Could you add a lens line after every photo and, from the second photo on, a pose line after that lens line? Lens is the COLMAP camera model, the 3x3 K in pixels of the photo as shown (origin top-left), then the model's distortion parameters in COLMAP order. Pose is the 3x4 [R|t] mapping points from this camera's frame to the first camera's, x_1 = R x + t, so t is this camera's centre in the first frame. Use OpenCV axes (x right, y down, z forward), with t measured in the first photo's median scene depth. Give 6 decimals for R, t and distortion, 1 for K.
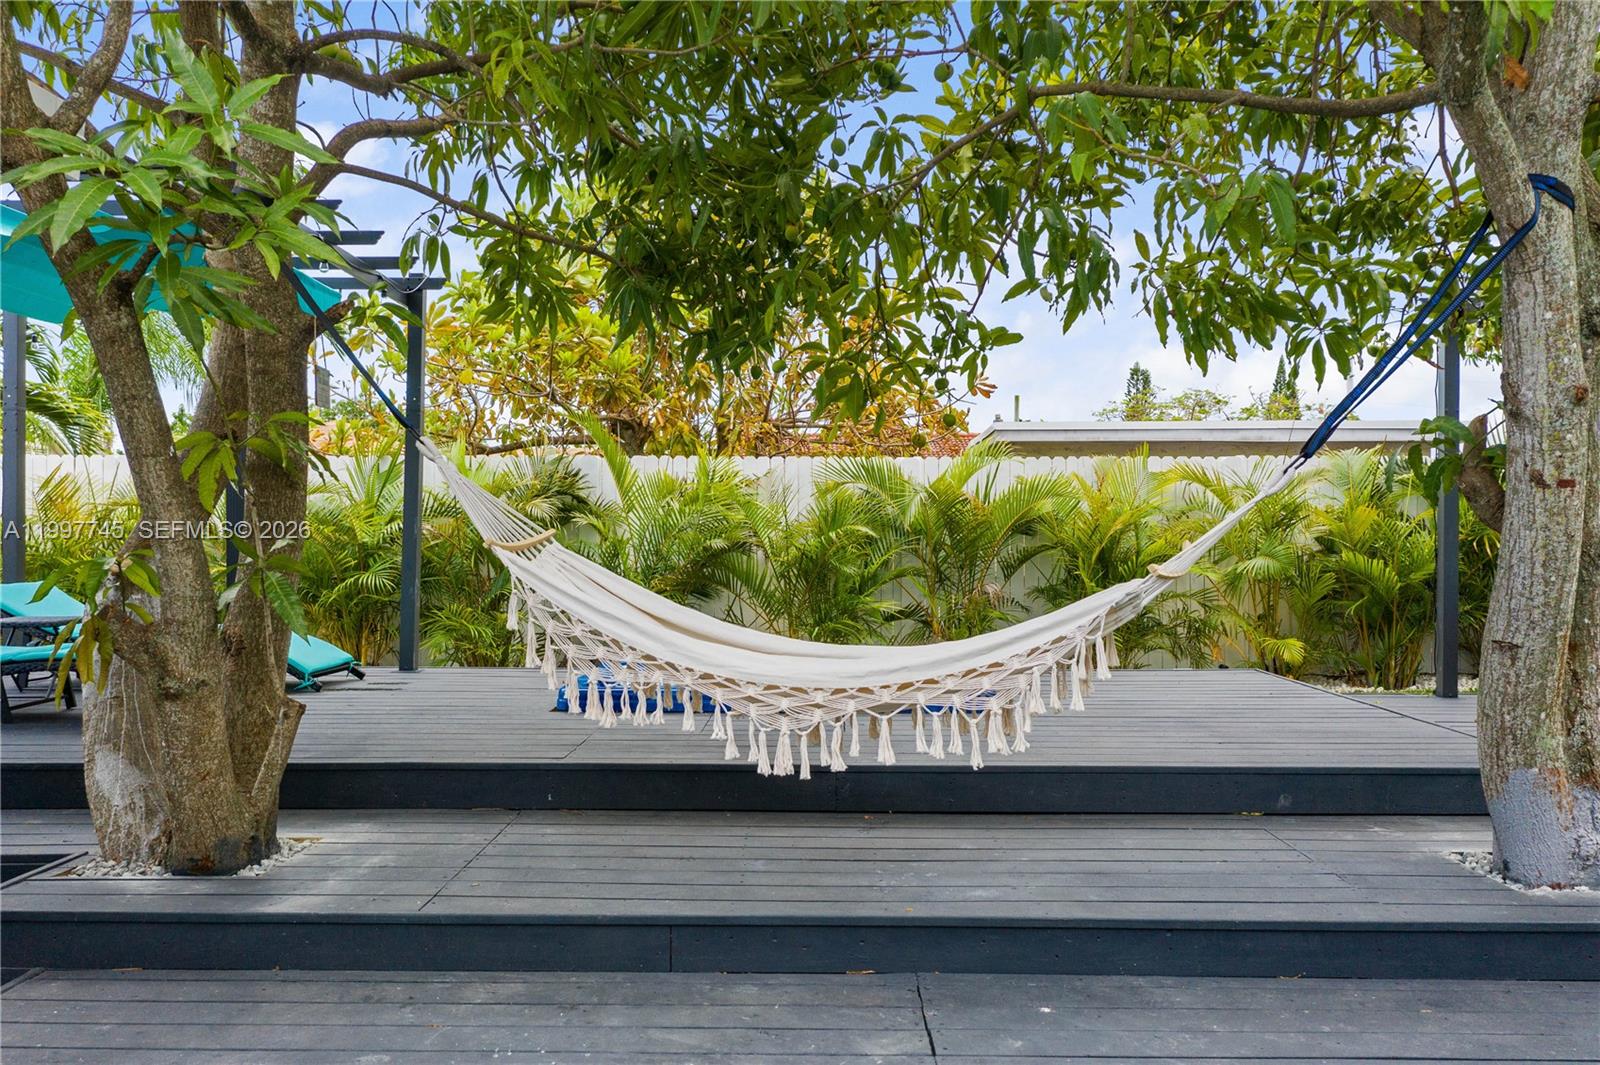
lens RADIAL K [[1283.6, 0, 764.2], [0, 1283.6, 533.5], [0, 0, 1]] dist [-0.071111, 0.002120]
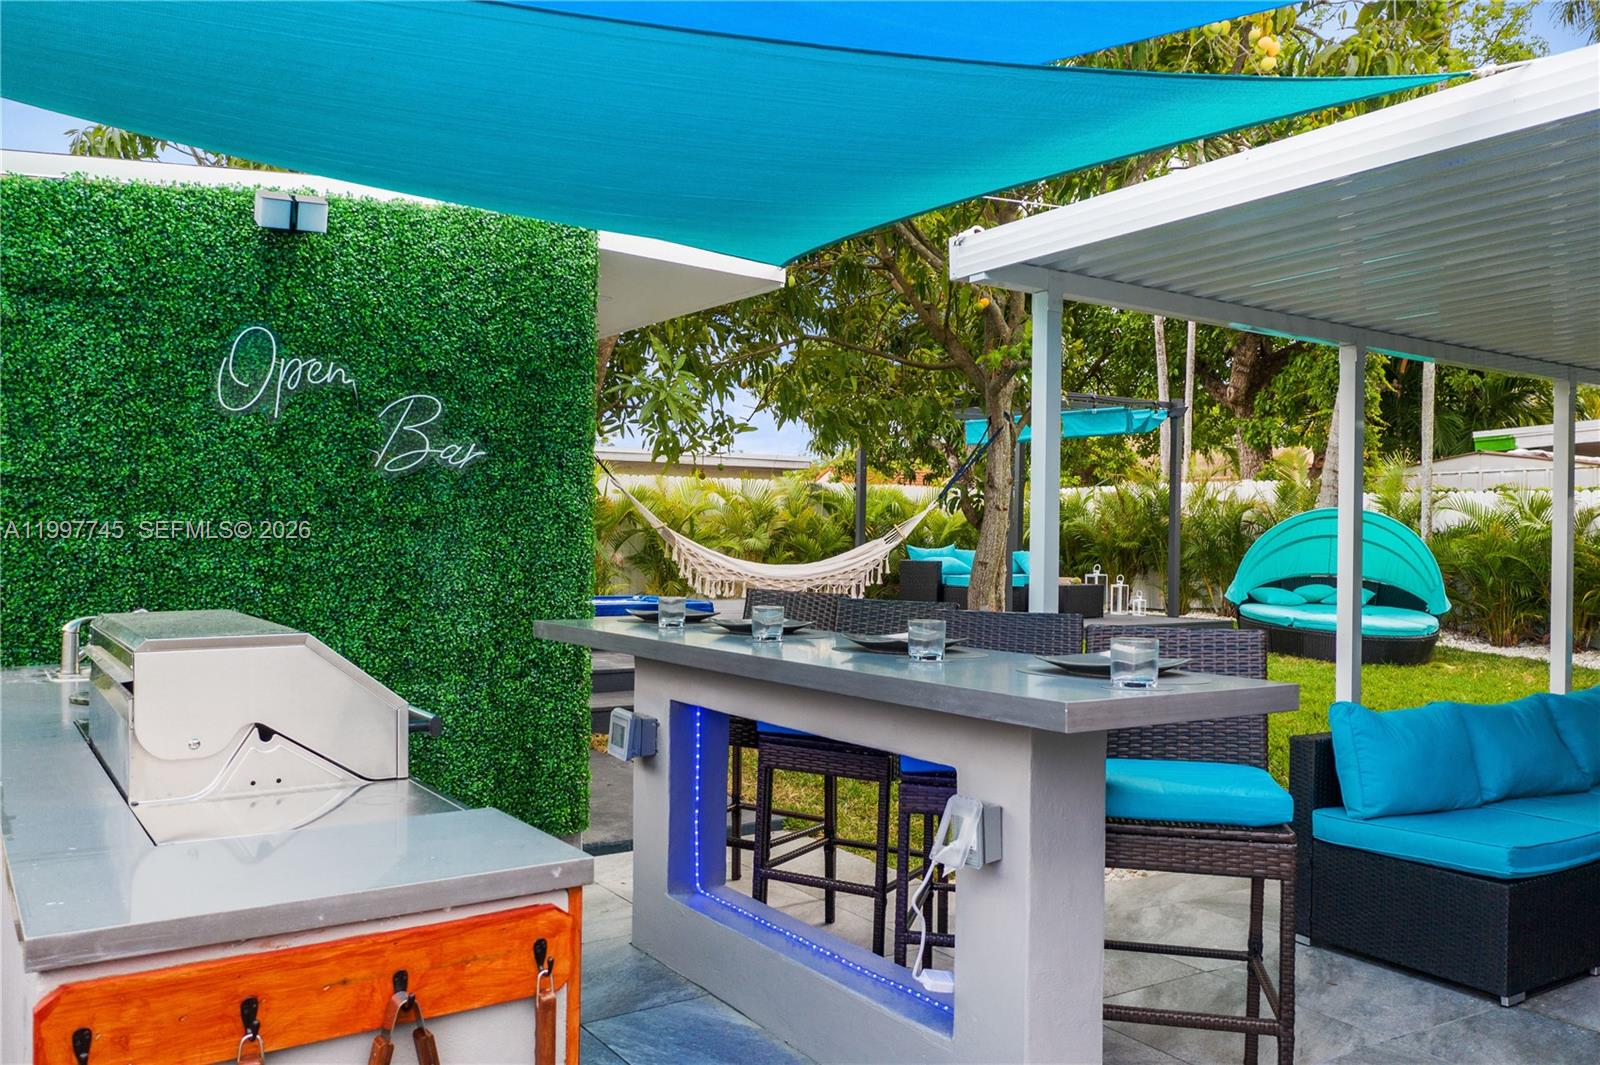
lens RADIAL K [[1287.7, 0, 796.7], [0, 1287.7, 534.5], [0, 0, 1]] dist [0.003600, 0.008019]
pose [[0.804977, 0.009871, 0.593224, -1.564125], [-0.017554, 0.999820, 0.007183, 0.003765], [-0.593047, -0.016195, 0.805005, -1.186060]]
